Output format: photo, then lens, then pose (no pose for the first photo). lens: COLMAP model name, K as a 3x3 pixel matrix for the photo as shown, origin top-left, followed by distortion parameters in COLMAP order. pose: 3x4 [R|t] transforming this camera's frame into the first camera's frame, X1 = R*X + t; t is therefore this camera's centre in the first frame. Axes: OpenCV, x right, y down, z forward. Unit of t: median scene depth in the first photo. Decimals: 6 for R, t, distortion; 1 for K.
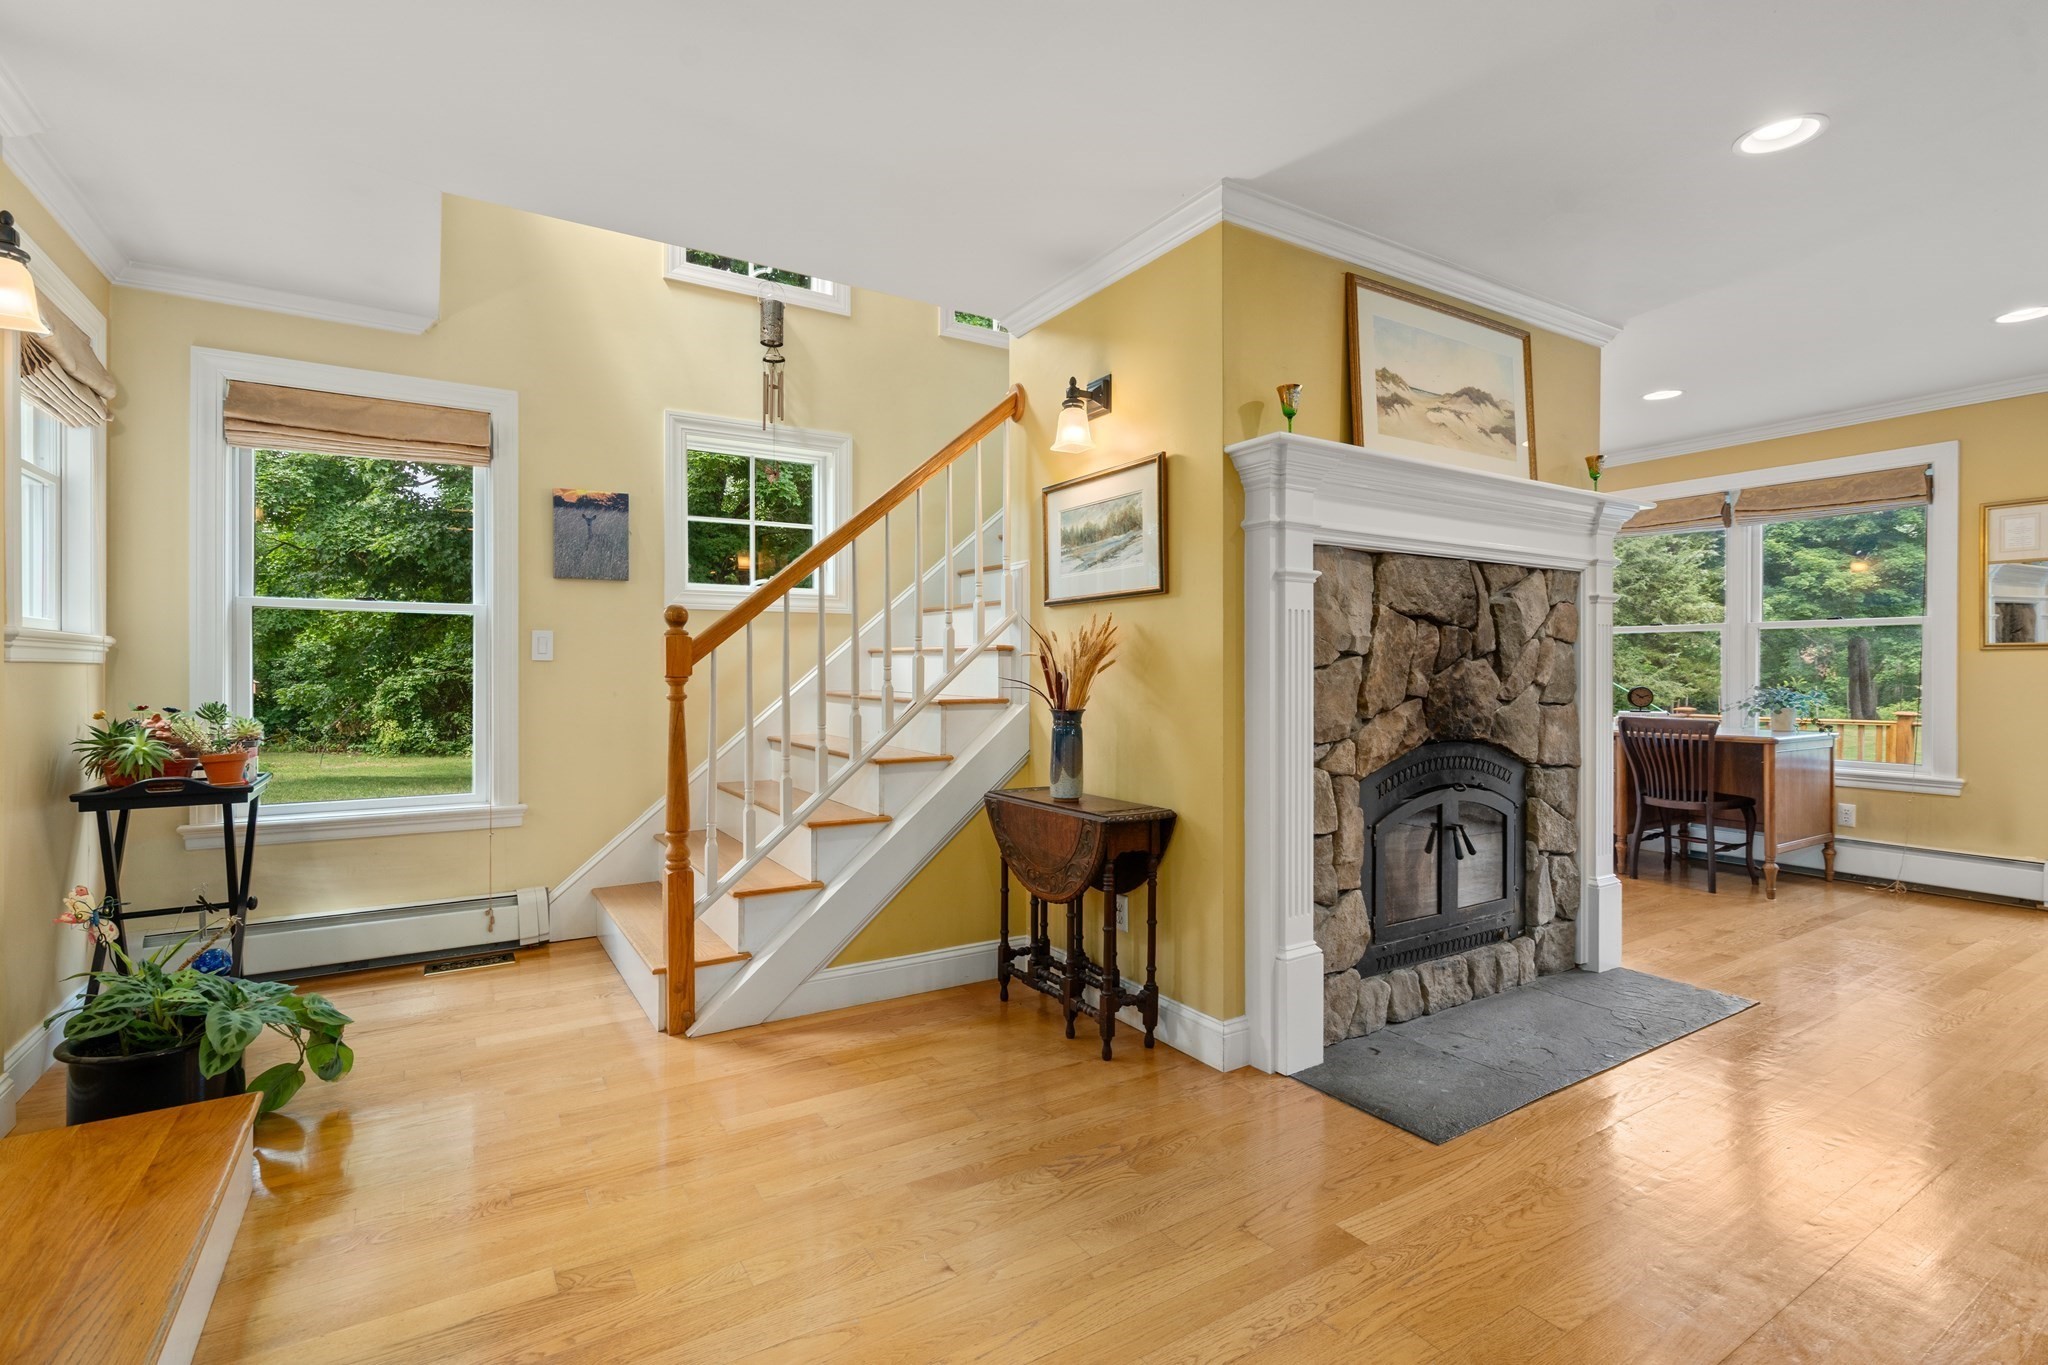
lens RADIAL K [[936.6, 0, 1008.0], [0, 936.6, 674.7], [0, 0, 1]] dist [-0.002305, -0.000399]
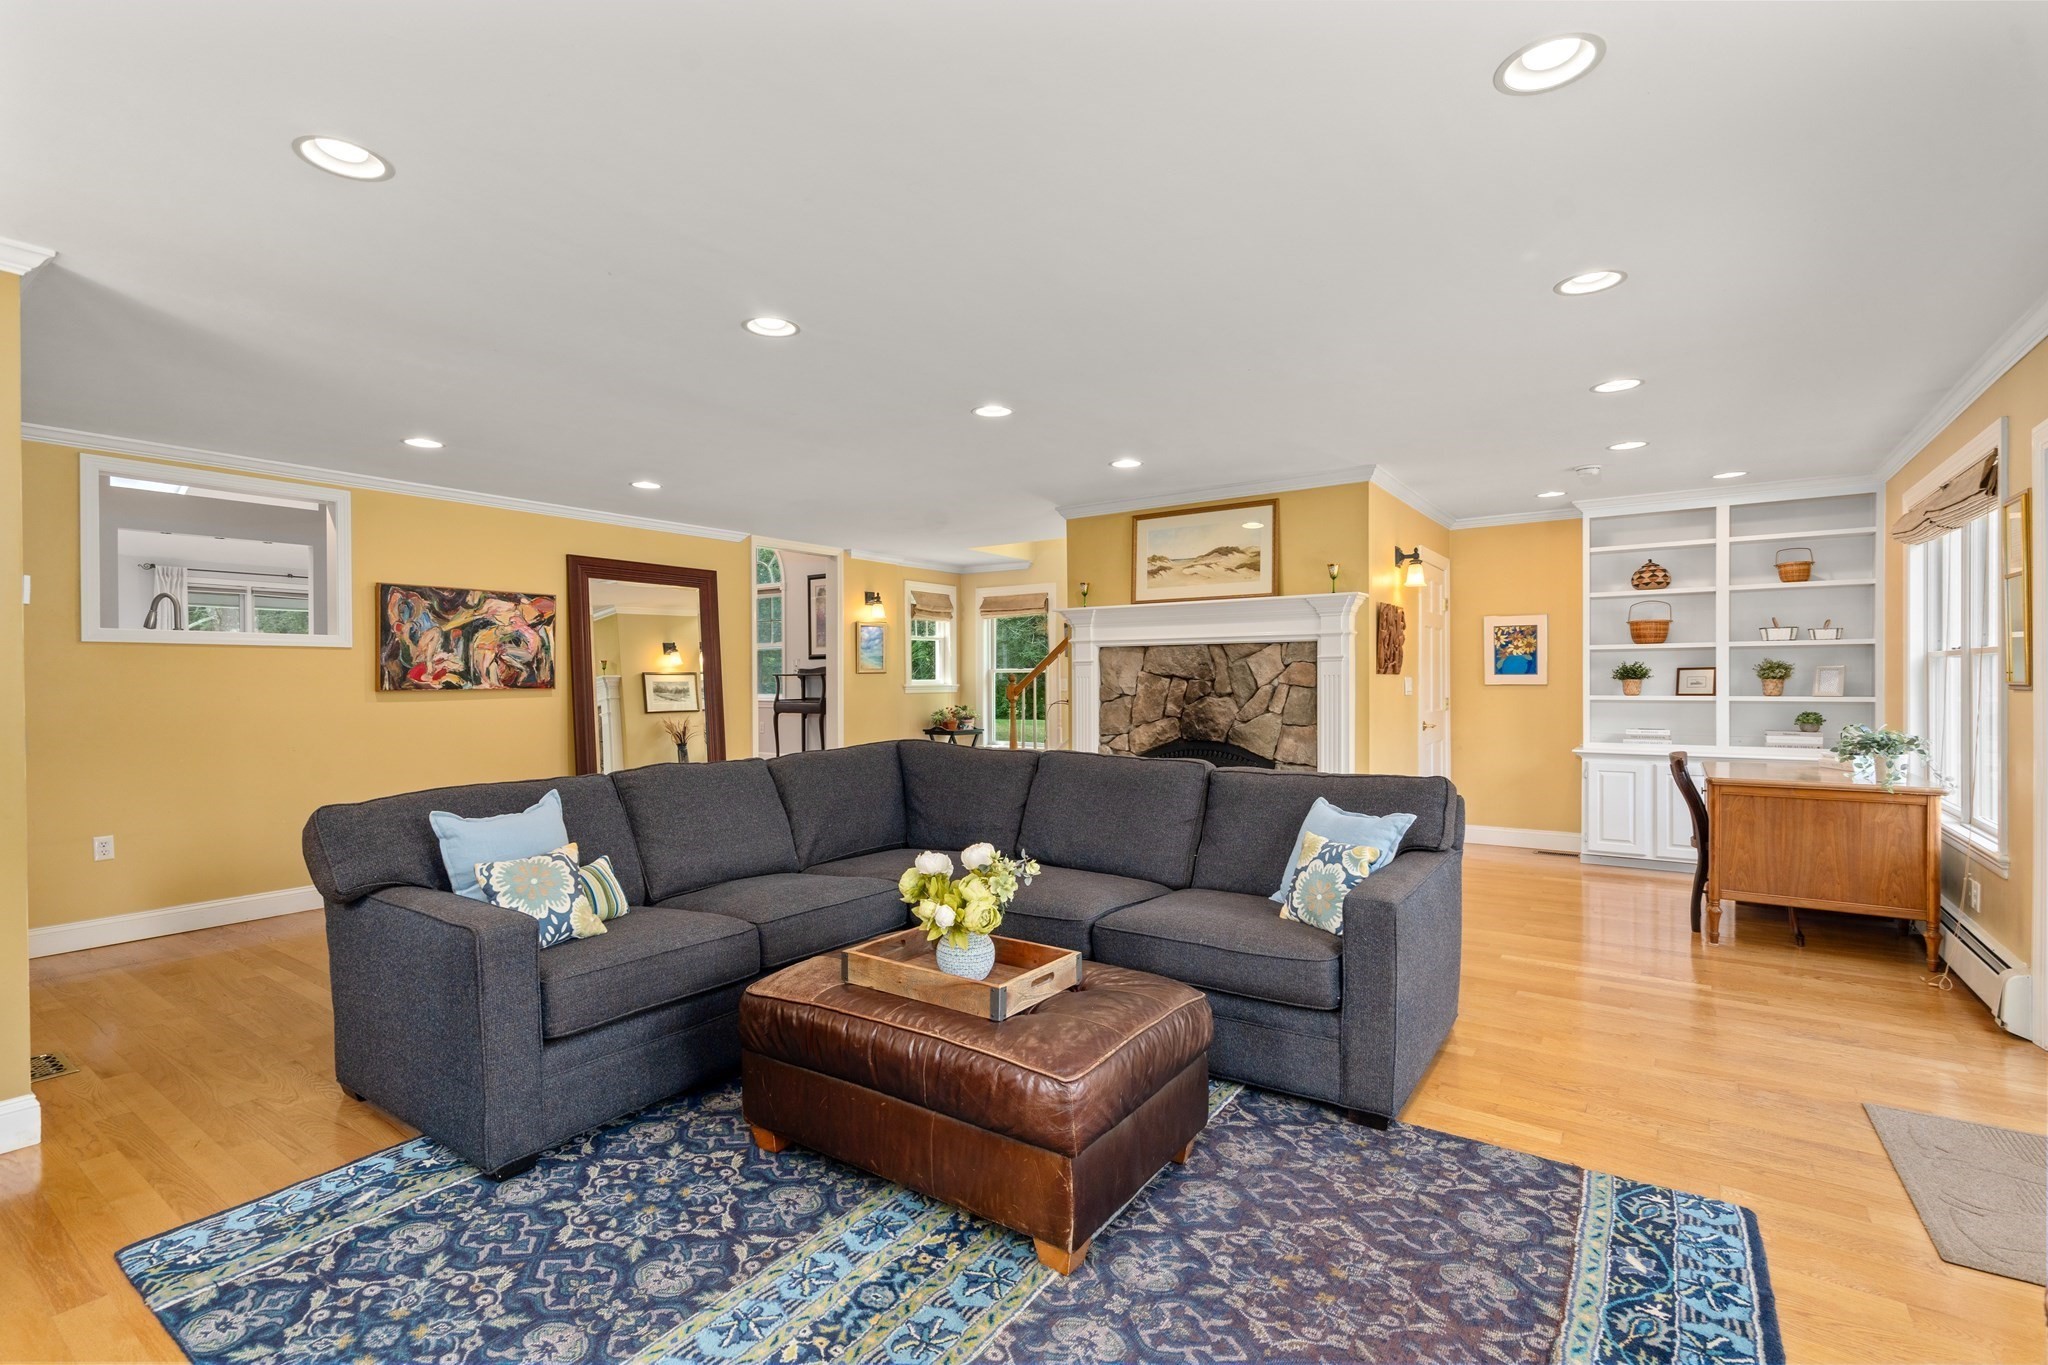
lens RADIAL K [[936.6, 0, 1008.0], [0, 936.6, 674.7], [0, 0, 1]] dist [-0.002305, -0.000399]
pose [[0.380296, -0.007258, -0.924836, 2.071631], [0.000698, 0.999971, -0.007561, -0.048078], [0.924865, 0.002230, 0.380290, -0.072193]]
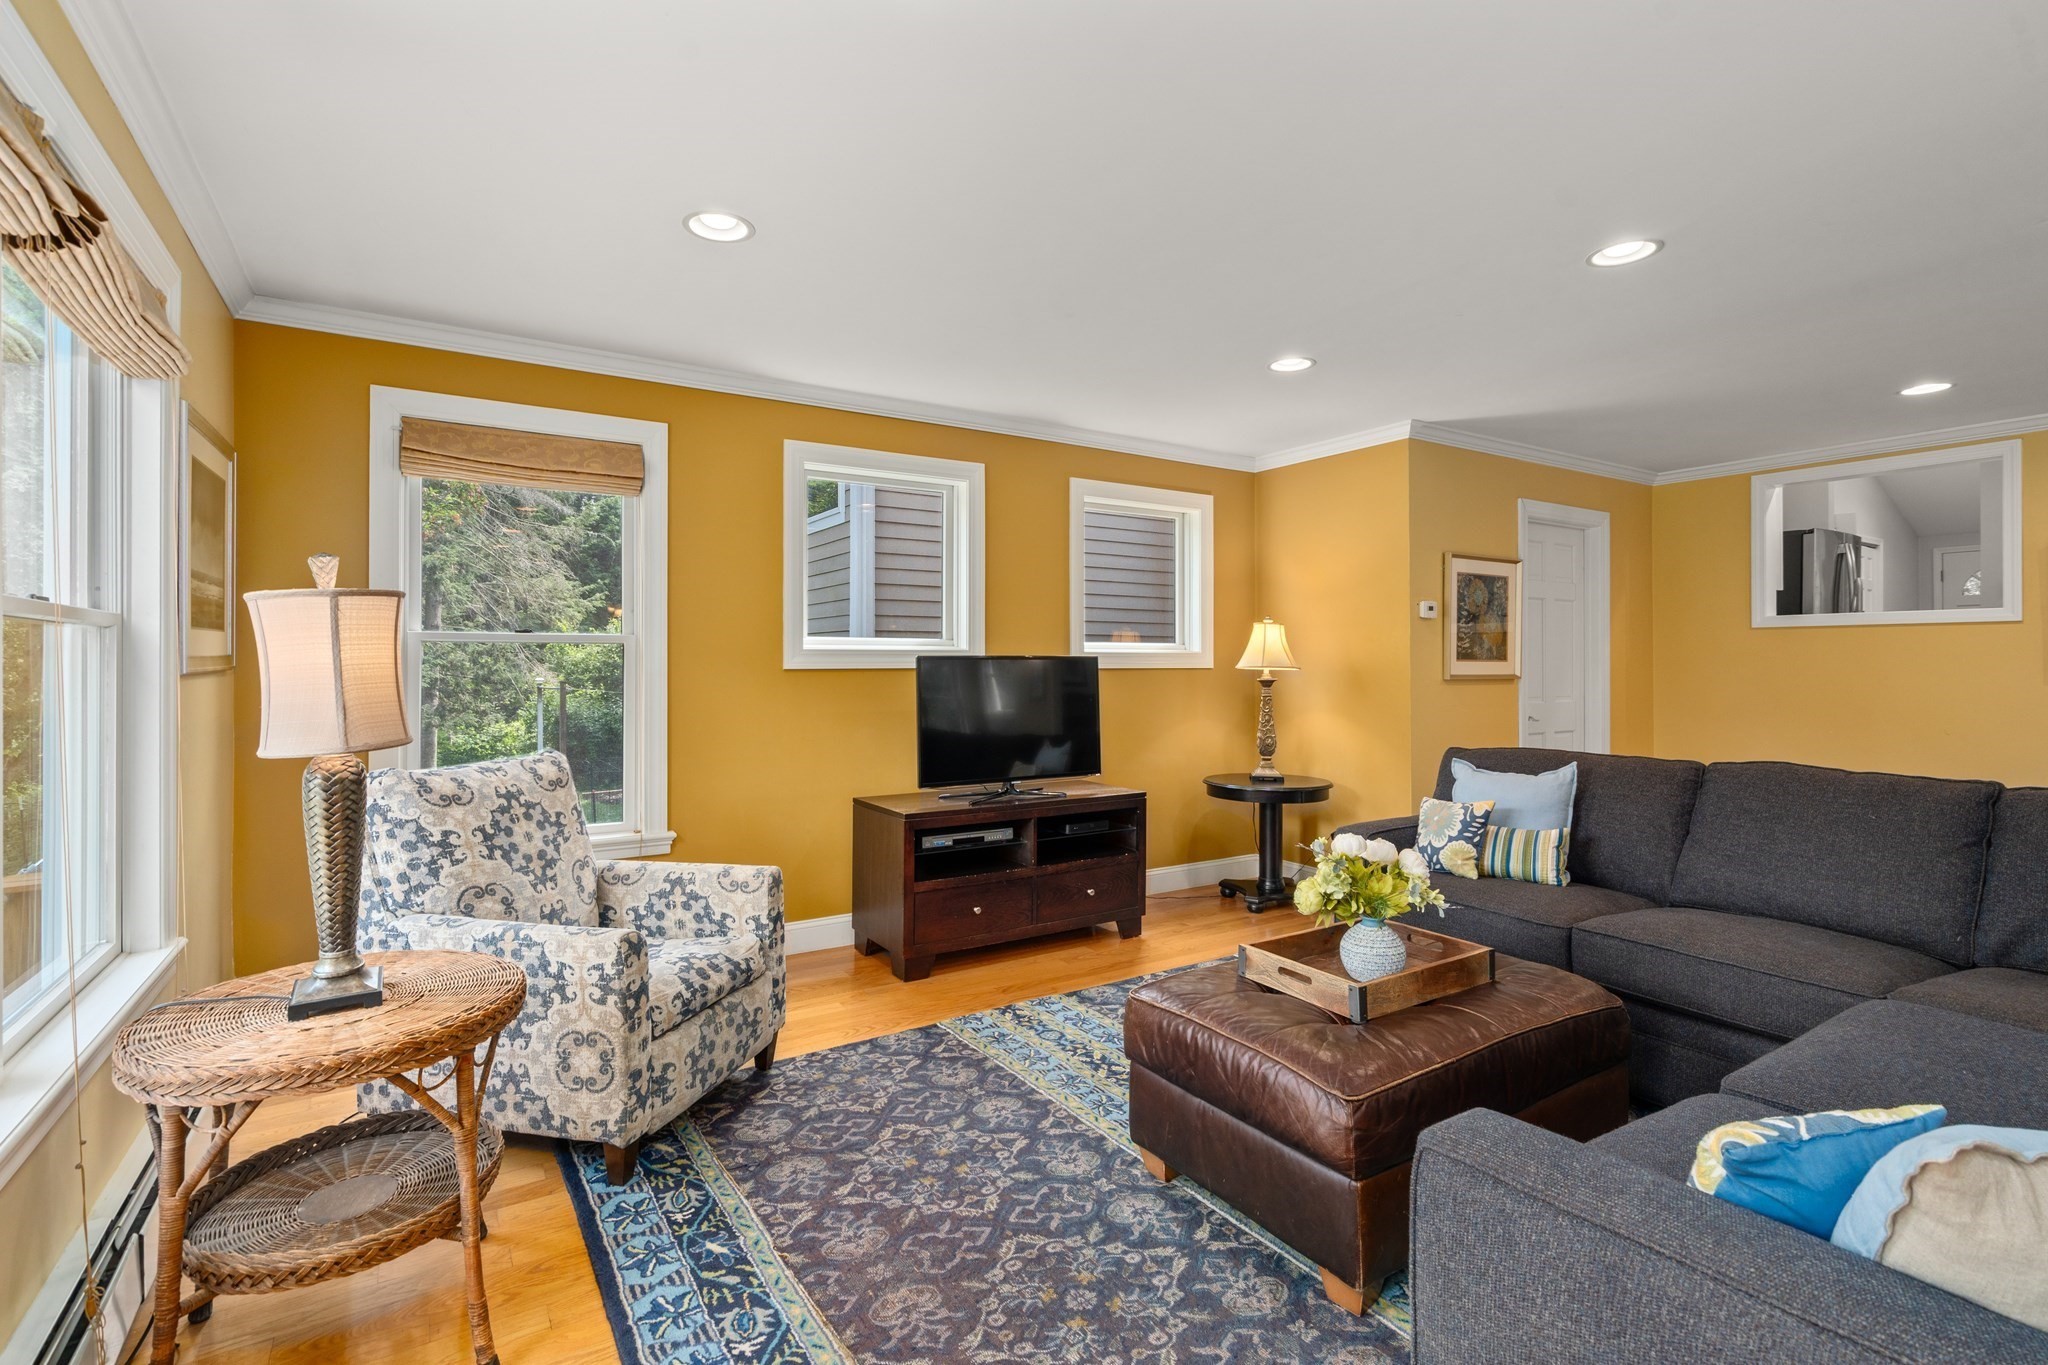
lens RADIAL K [[935.7, 0, 1026.8], [0, 935.7, 695.4], [0, 0, 1]] dist [0.000849, 0.000457]
pose [[-0.999956, 0.002010, -0.009150, 1.606363], [0.001688, 0.999384, 0.035050, -0.048580], [0.009214, 0.035033, -0.999344, 0.922271]]
